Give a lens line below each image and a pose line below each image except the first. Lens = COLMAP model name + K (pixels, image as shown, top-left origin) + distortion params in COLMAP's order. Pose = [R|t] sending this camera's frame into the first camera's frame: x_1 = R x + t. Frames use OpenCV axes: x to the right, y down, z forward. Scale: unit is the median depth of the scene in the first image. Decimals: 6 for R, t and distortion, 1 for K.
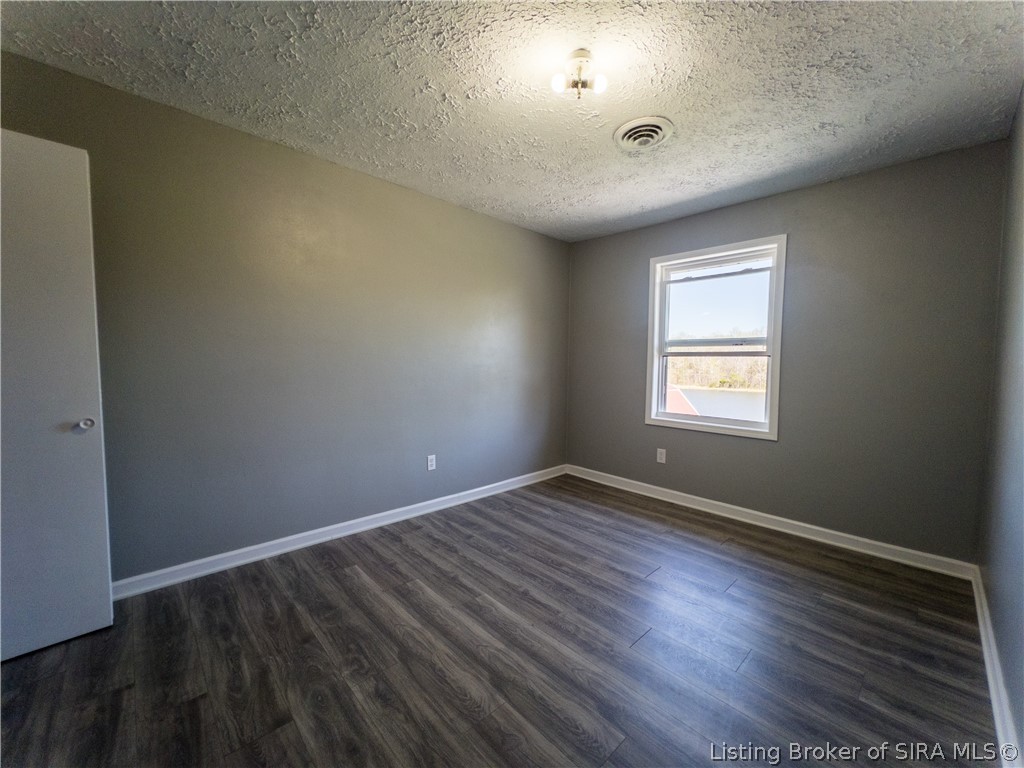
lens RADIAL K [[407.8, 0, 512.0], [0, 407.8, 384.0], [0, 0, 1]] dist [-0.000229, 0.000023]
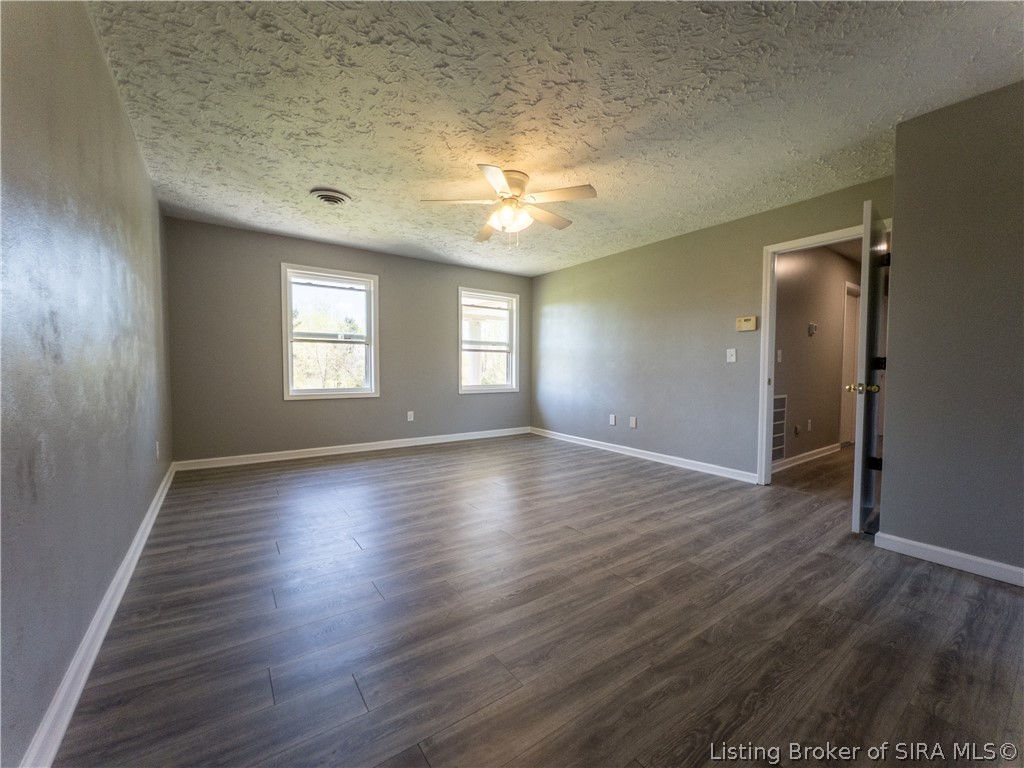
lens RADIAL K [[407.8, 0, 512.0], [0, 407.8, 384.0], [0, 0, 1]] dist [-0.000229, 0.000023]
pose [[0.141083, -0.048936, 0.988788, -1.580483], [0.066305, 0.997002, 0.039882, -0.084899], [-0.987775, 0.059935, 0.143905, 1.282224]]
